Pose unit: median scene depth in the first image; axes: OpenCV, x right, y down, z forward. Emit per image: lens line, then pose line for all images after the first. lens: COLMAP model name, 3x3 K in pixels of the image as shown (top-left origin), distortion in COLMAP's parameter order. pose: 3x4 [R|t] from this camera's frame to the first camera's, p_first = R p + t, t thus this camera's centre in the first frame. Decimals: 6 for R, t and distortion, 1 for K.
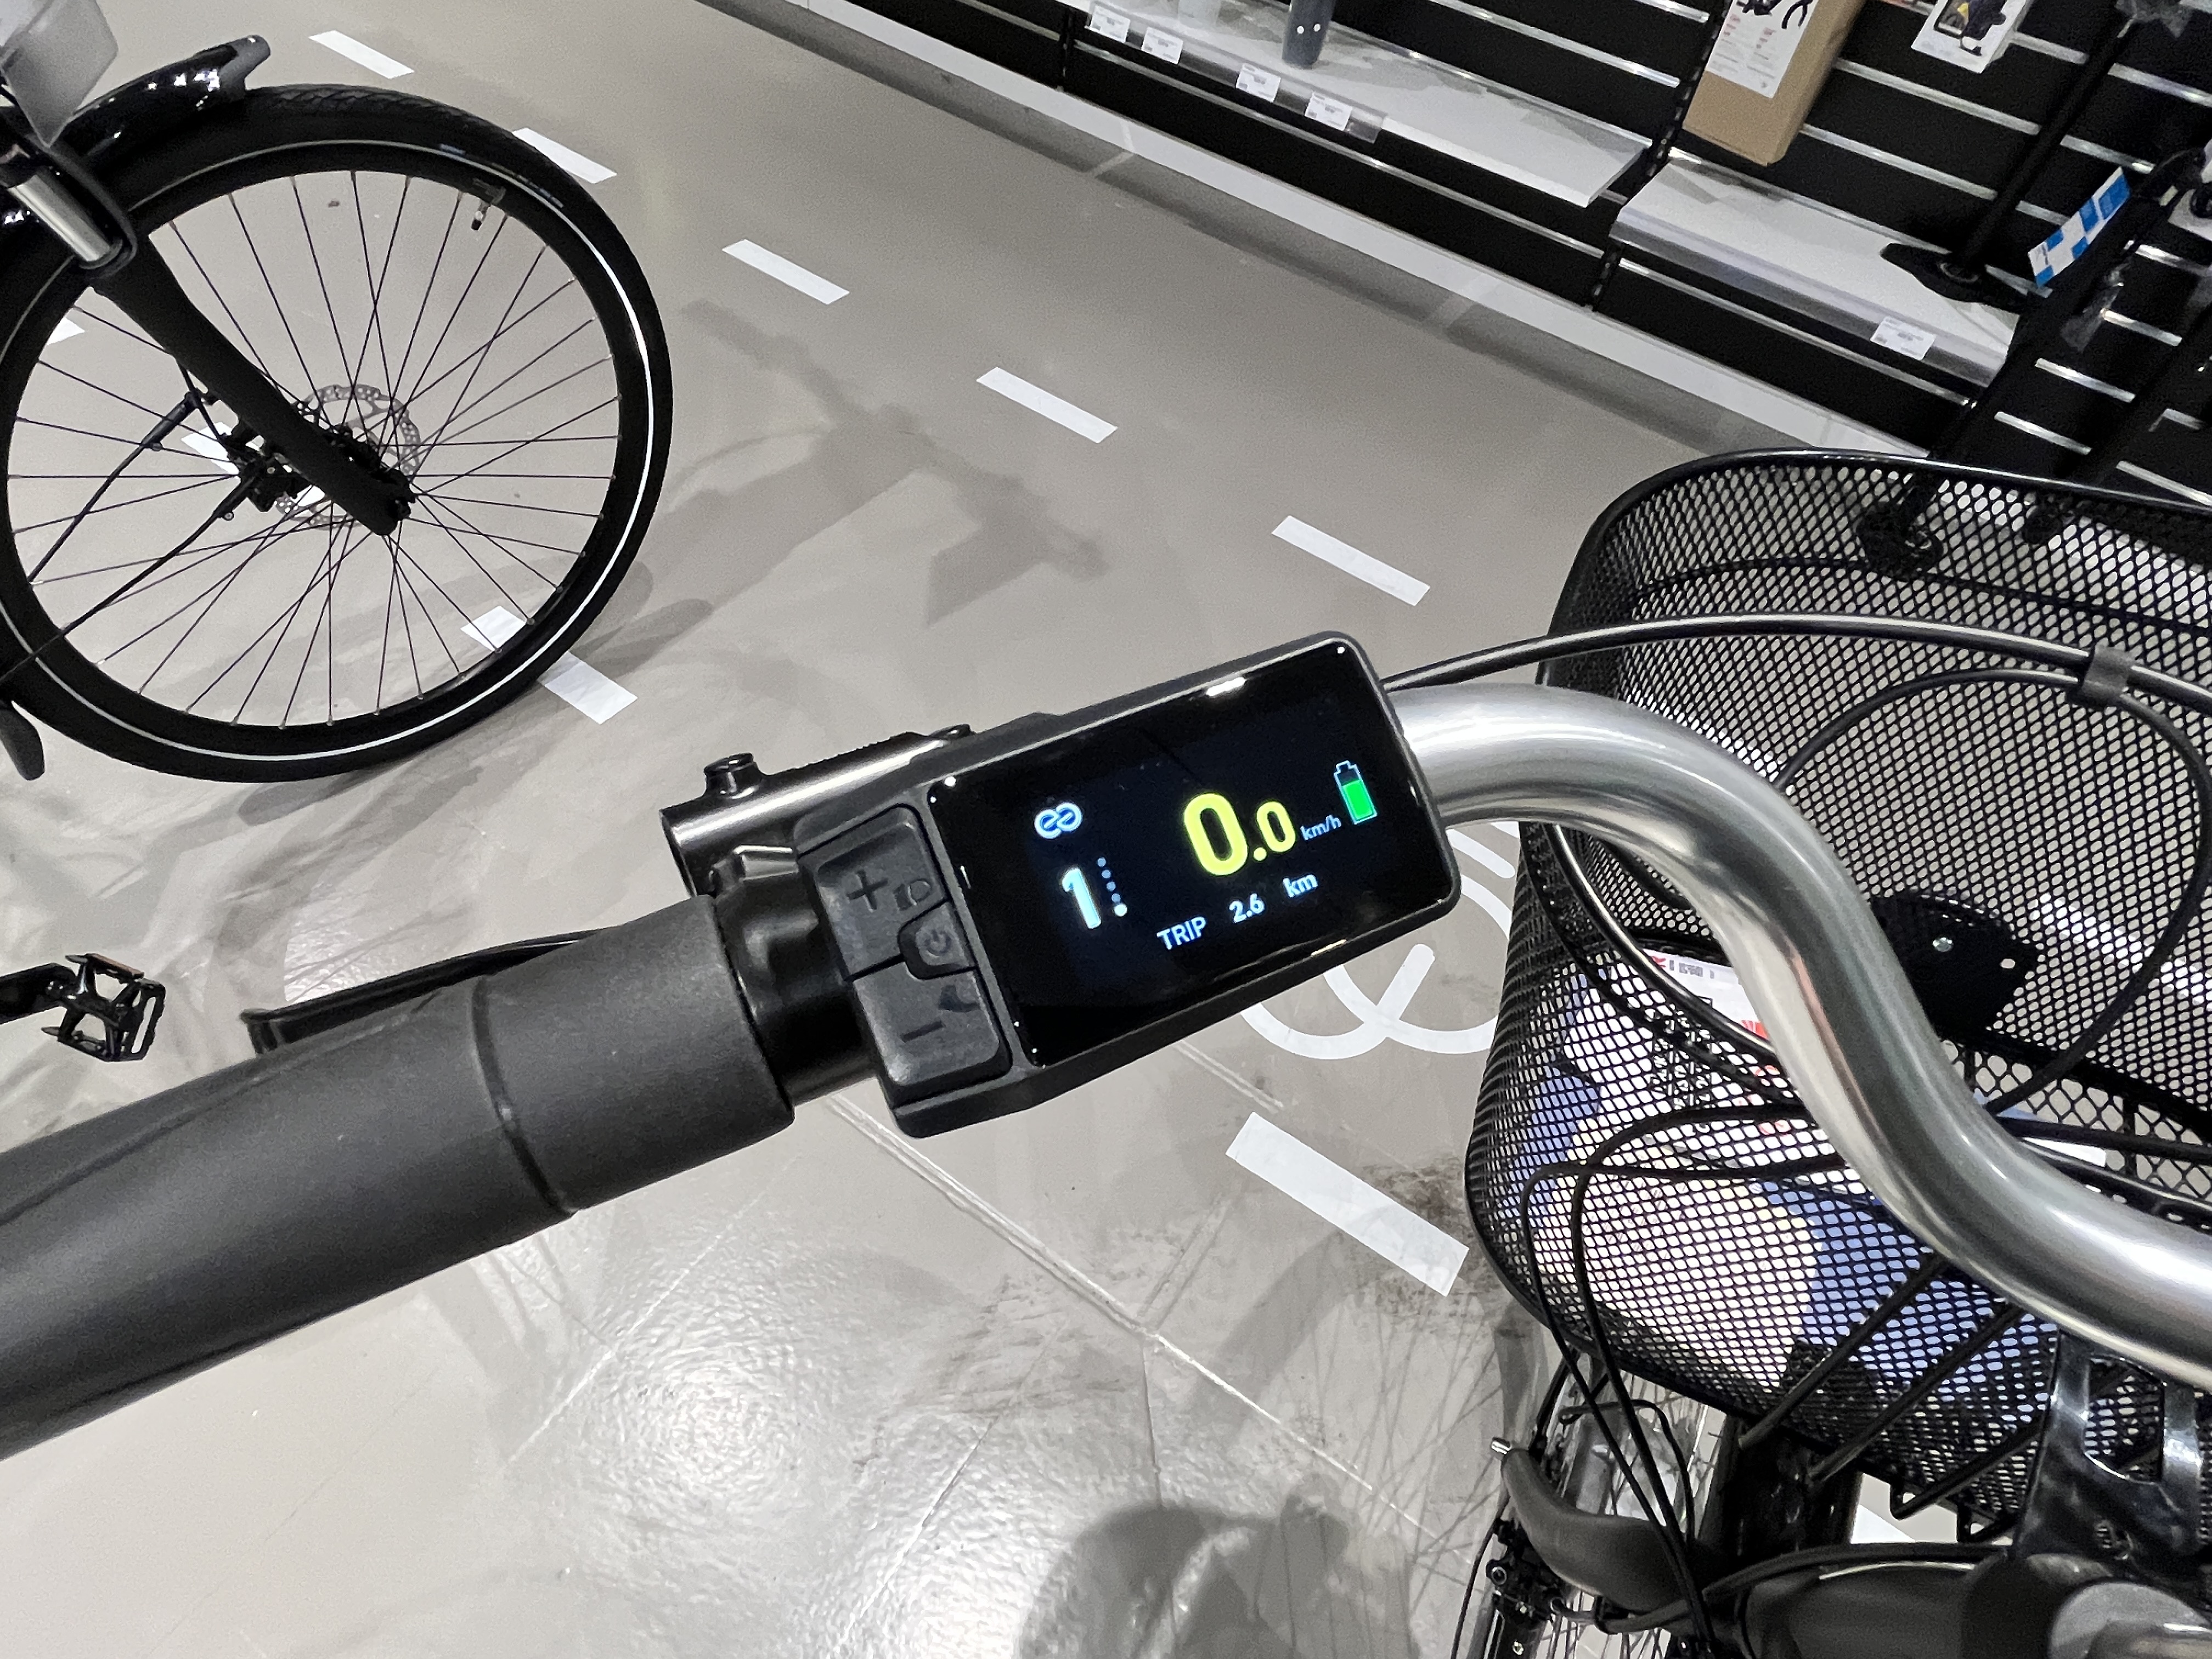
lens RADIAL K [[1296.2, 0, 1087.7], [0, 1296.2, 825.1], [0, 0, 1]] dist [-0.005542, 0.000898]
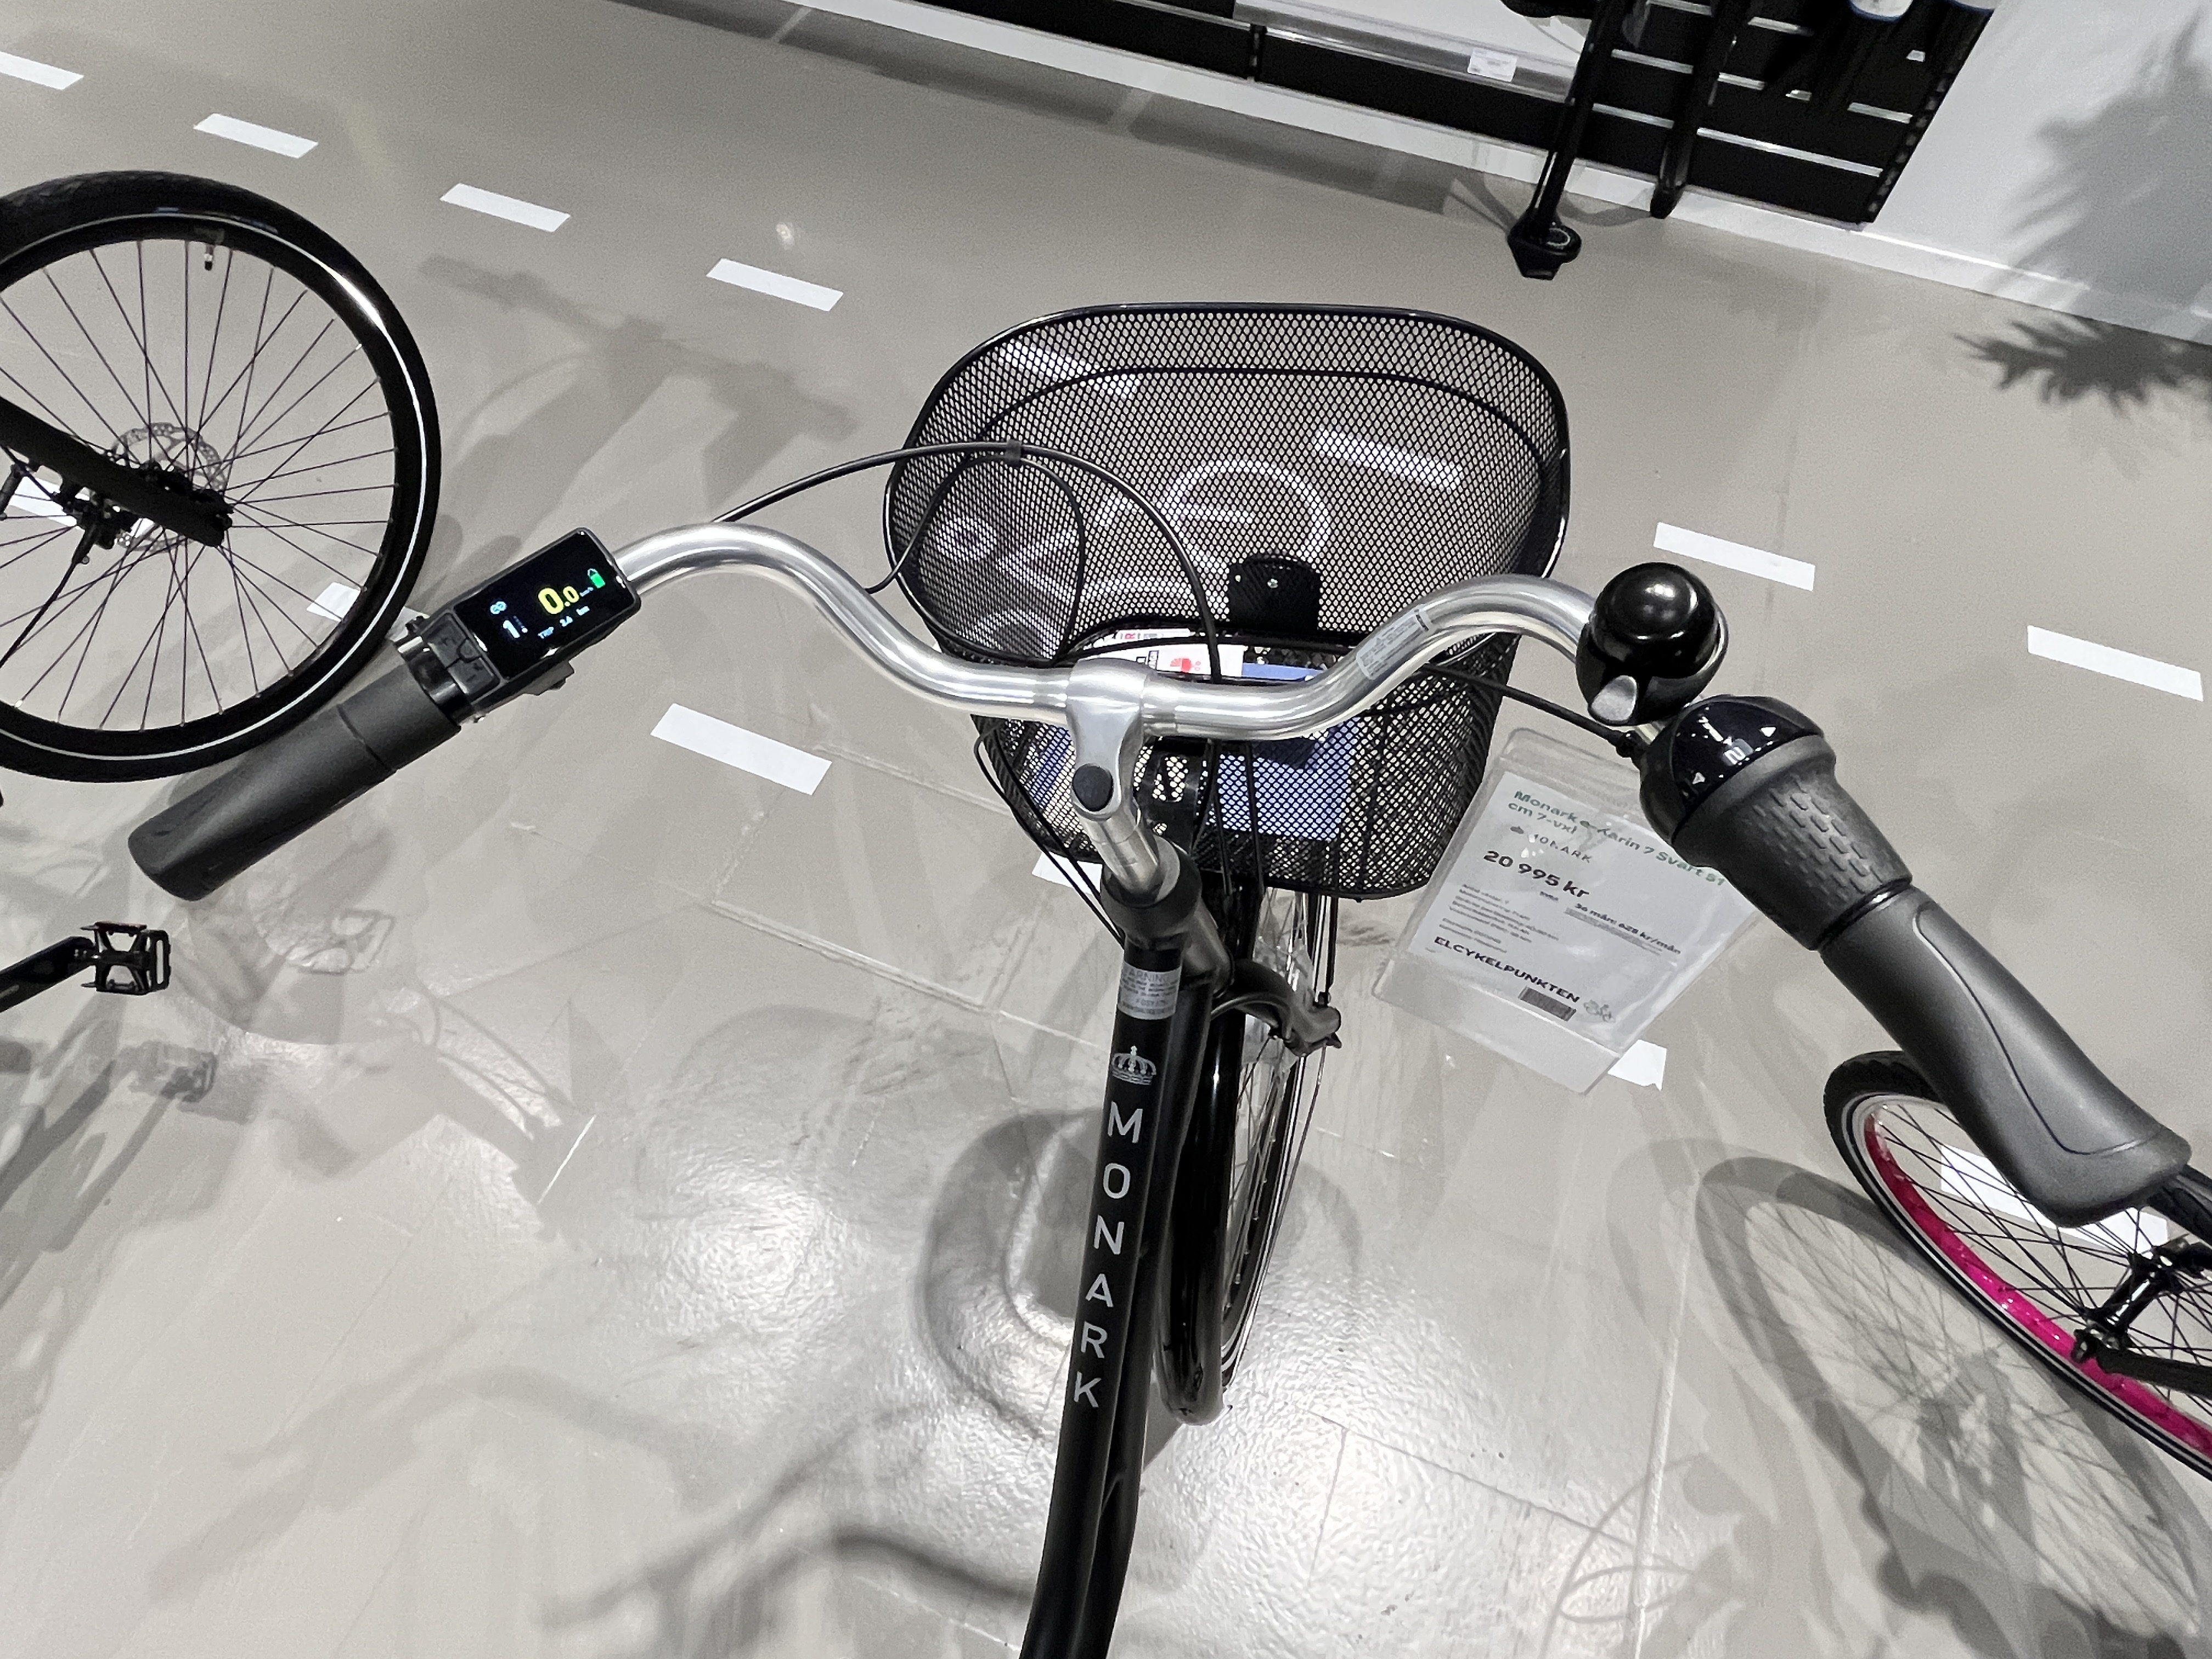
lens RADIAL K [[1296.2, 0, 1117.2], [0, 1296.2, 832.4], [0, 0, 1]] dist [-0.005542, 0.000898]
pose [[0.969375, -0.240311, 0.050620, 0.139854], [0.230908, 0.962058, 0.145346, 0.049528], [-0.083627, -0.129206, 0.988085, -0.286174]]
